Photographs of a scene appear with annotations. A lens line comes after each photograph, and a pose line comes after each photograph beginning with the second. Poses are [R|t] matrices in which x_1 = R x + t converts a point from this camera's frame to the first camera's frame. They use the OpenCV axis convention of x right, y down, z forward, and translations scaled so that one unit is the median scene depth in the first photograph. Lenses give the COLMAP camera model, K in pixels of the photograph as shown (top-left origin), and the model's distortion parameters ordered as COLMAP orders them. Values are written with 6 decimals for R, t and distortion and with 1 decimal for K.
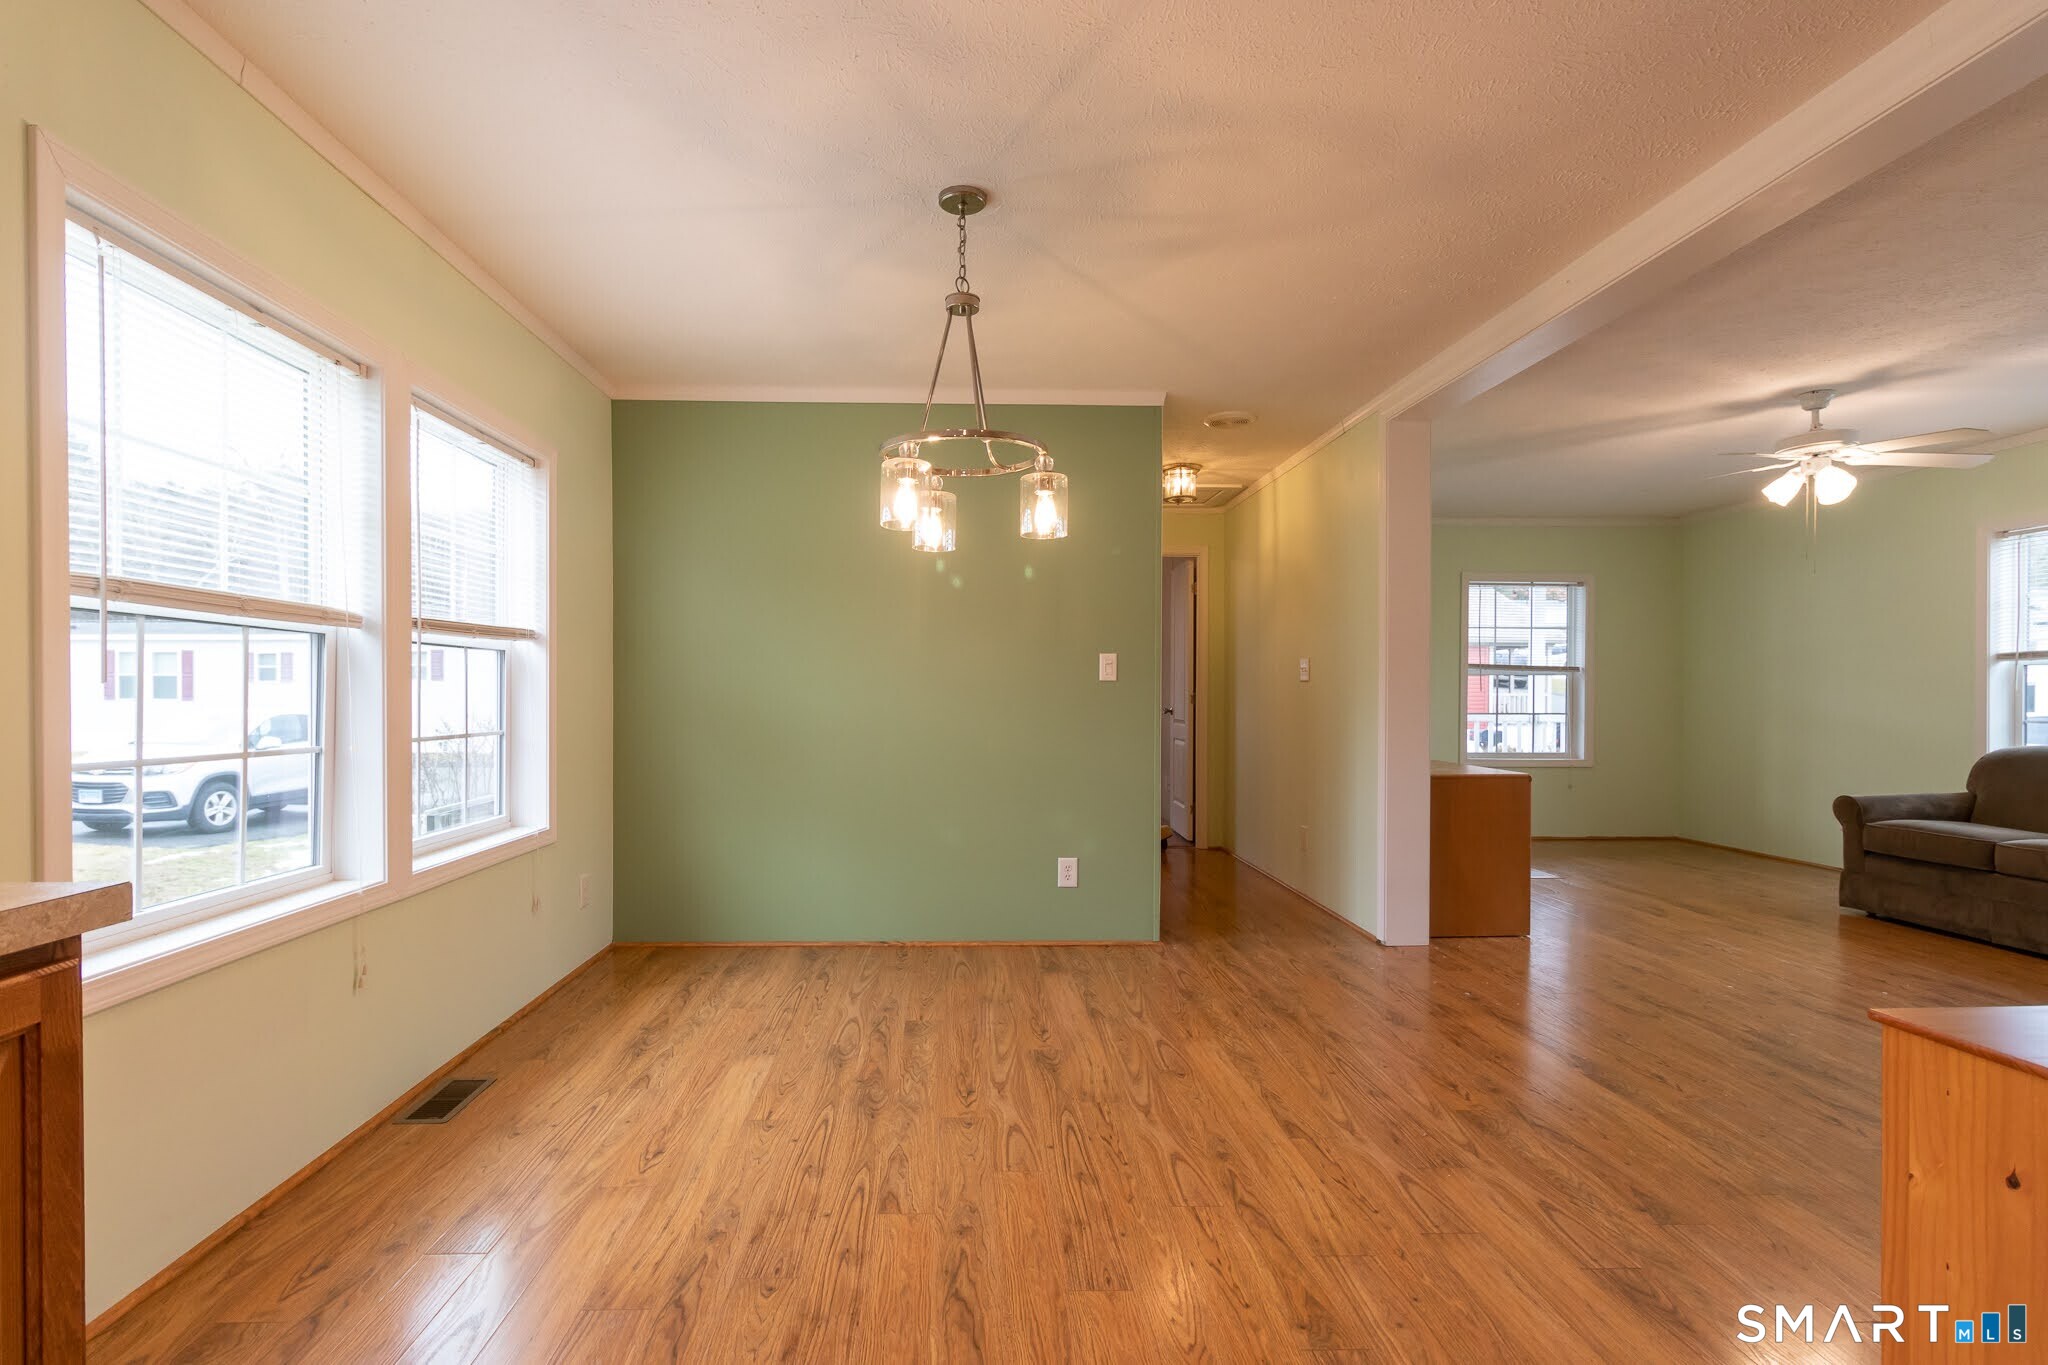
lens RADIAL K [[960.2, 0, 990.9], [0, 960.2, 702.9], [0, 0, 1]] dist [0.002182, -0.000163]
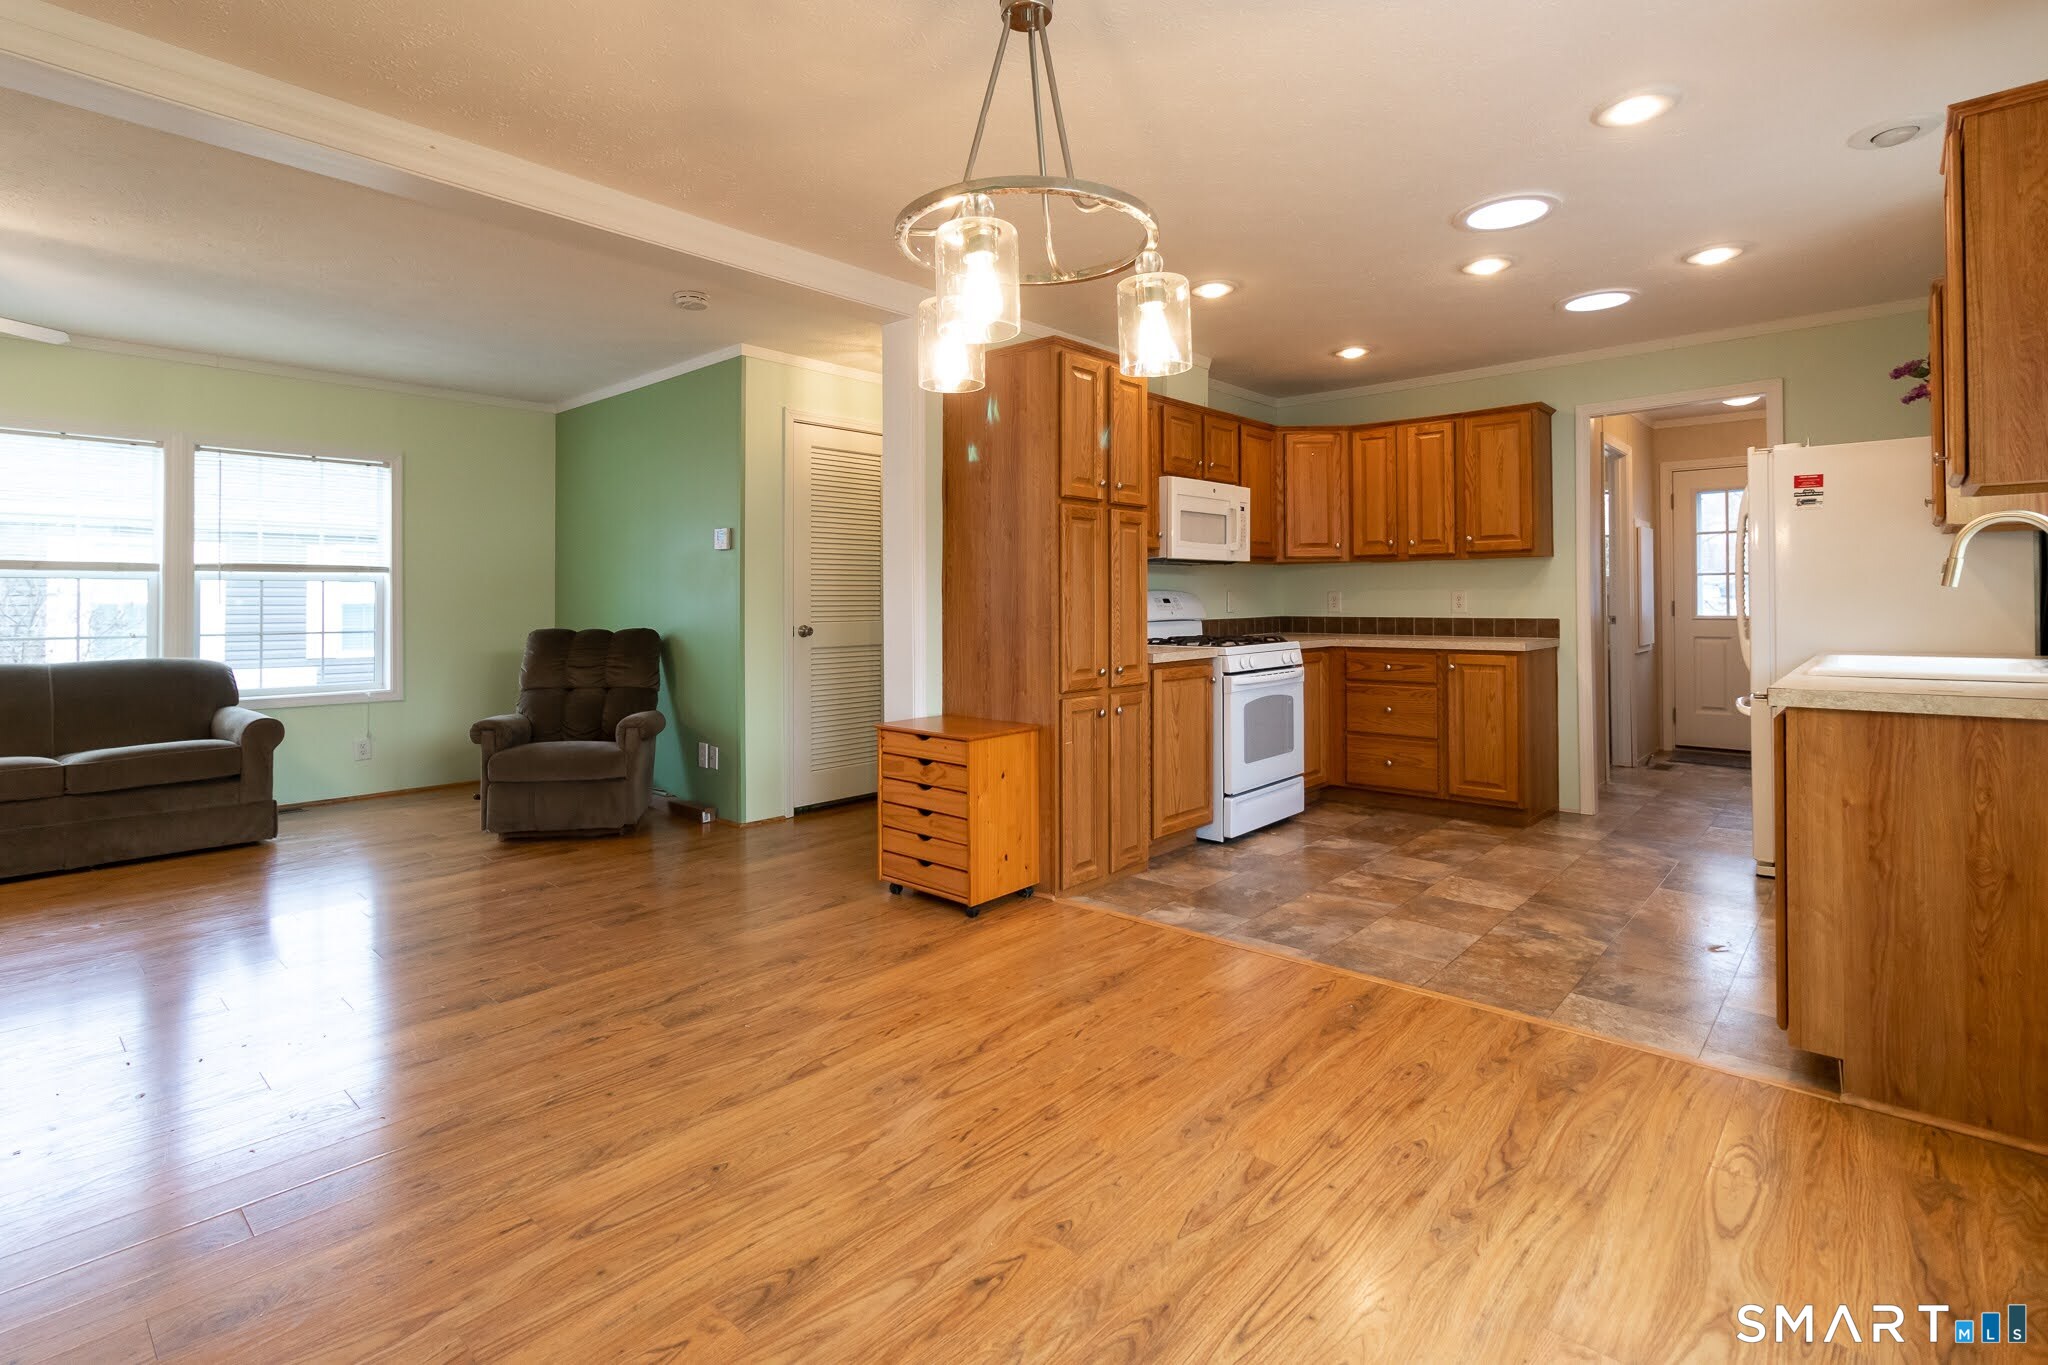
lens RADIAL K [[957.6, 0, 1018.7], [0, 957.6, 604.0], [0, 0, 1]] dist [-0.001098, -0.000542]
pose [[-0.710406, 0.003398, 0.703784, -0.382447], [0.011666, 0.999908, 0.006949, -0.010945], [-0.703695, 0.013147, -0.710380, 1.181459]]
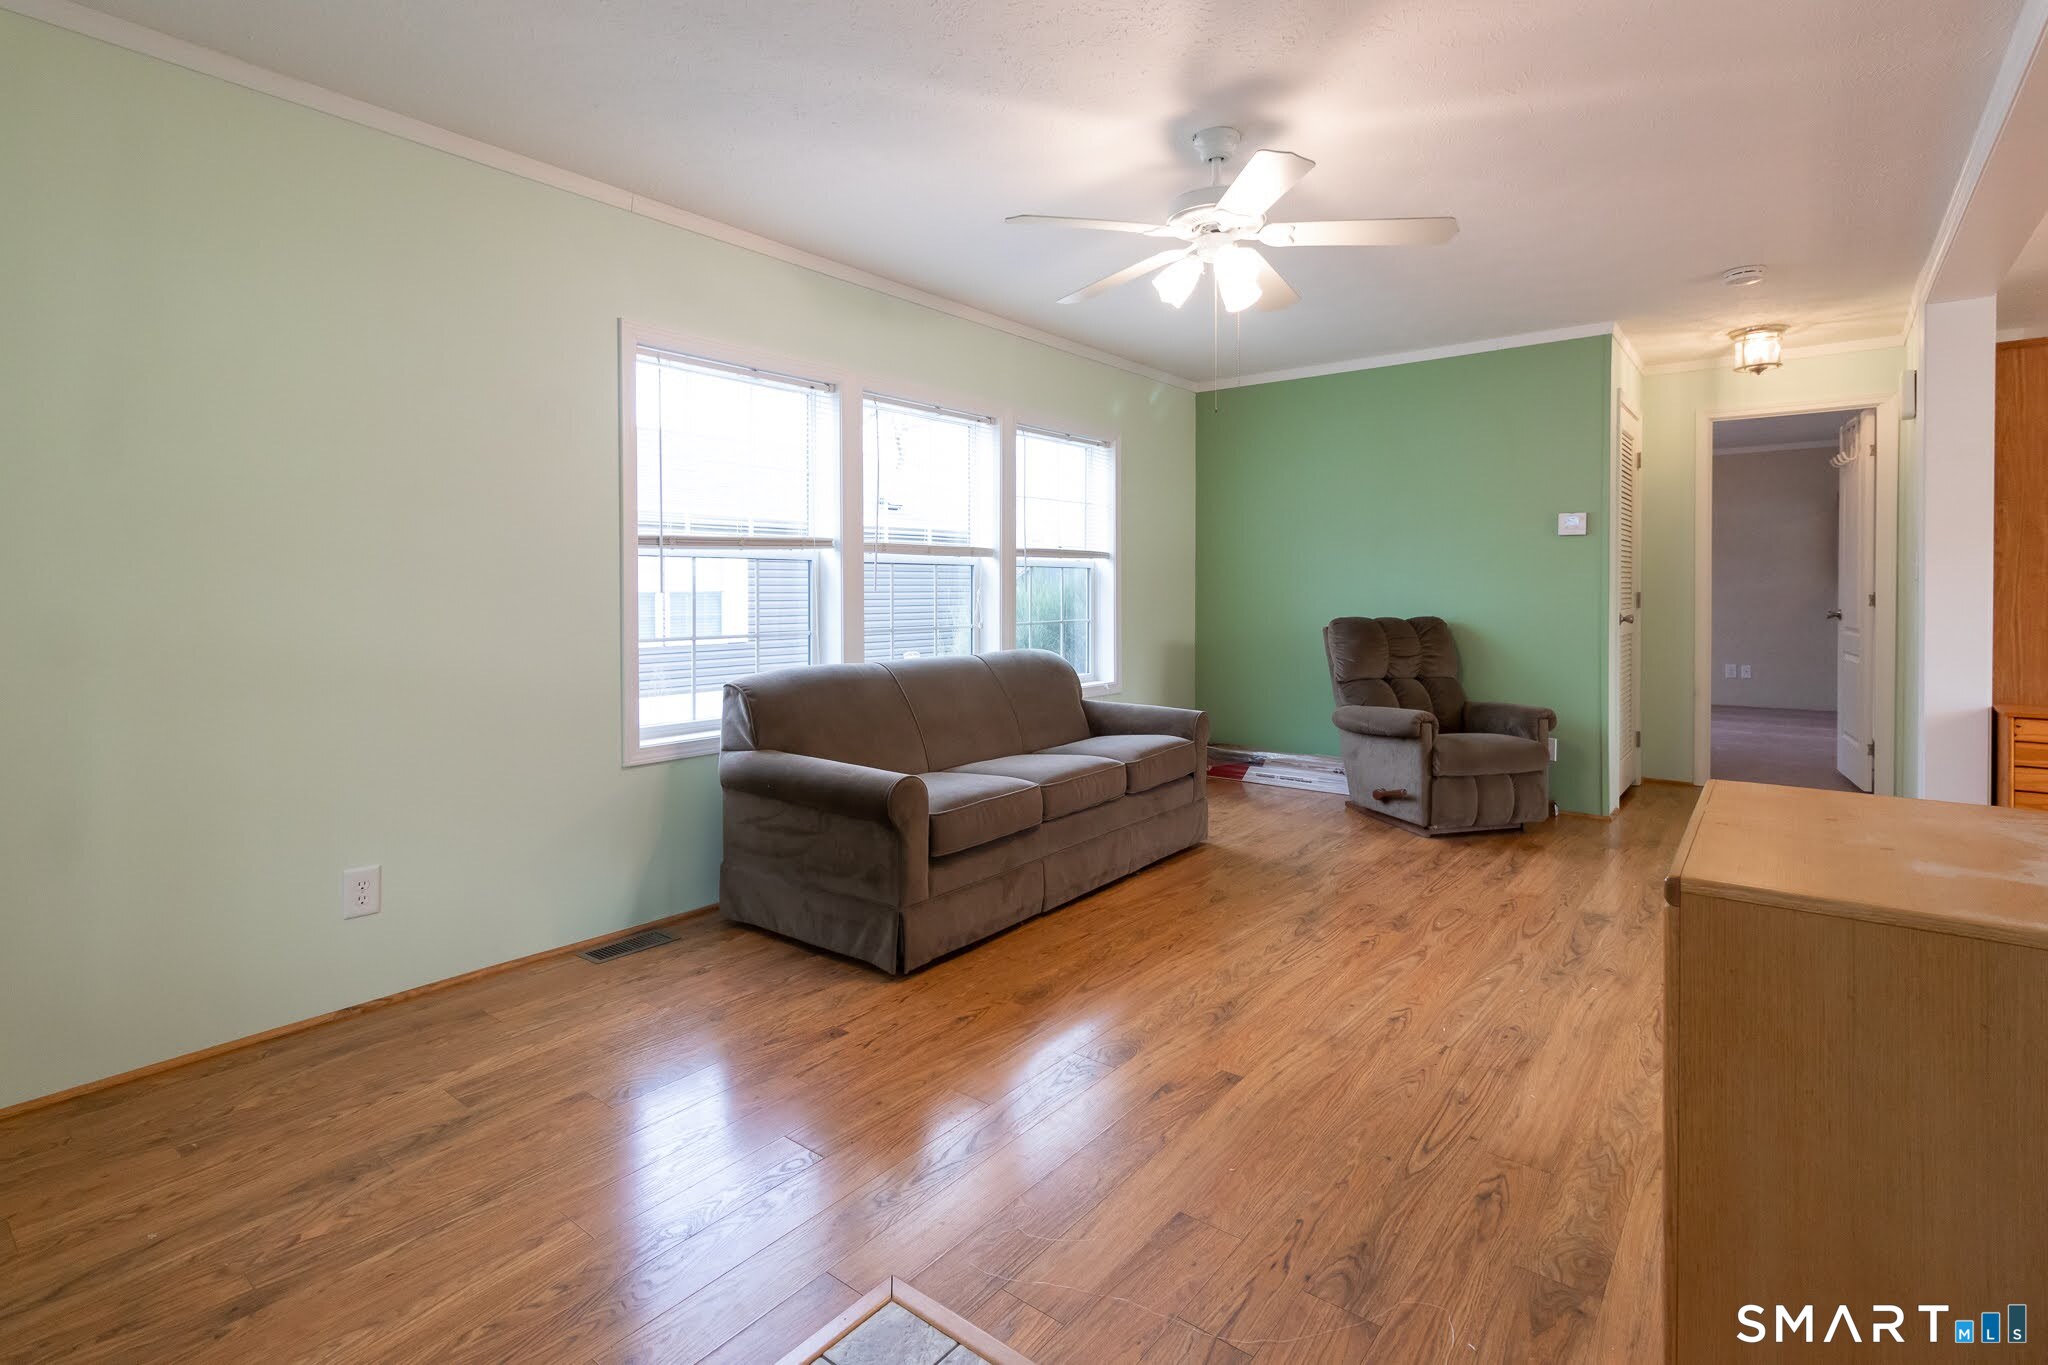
lens RADIAL K [[952.0, 0, 1023.9], [0, 952.0, 595.8], [0, 0, 1]] dist [-0.000051, -0.000085]
pose [[-0.748865, -0.001818, 0.662720, 0.721504], [0.009030, 0.999875, 0.012946, -0.028087], [-0.662661, 0.015679, -0.748755, 2.132019]]
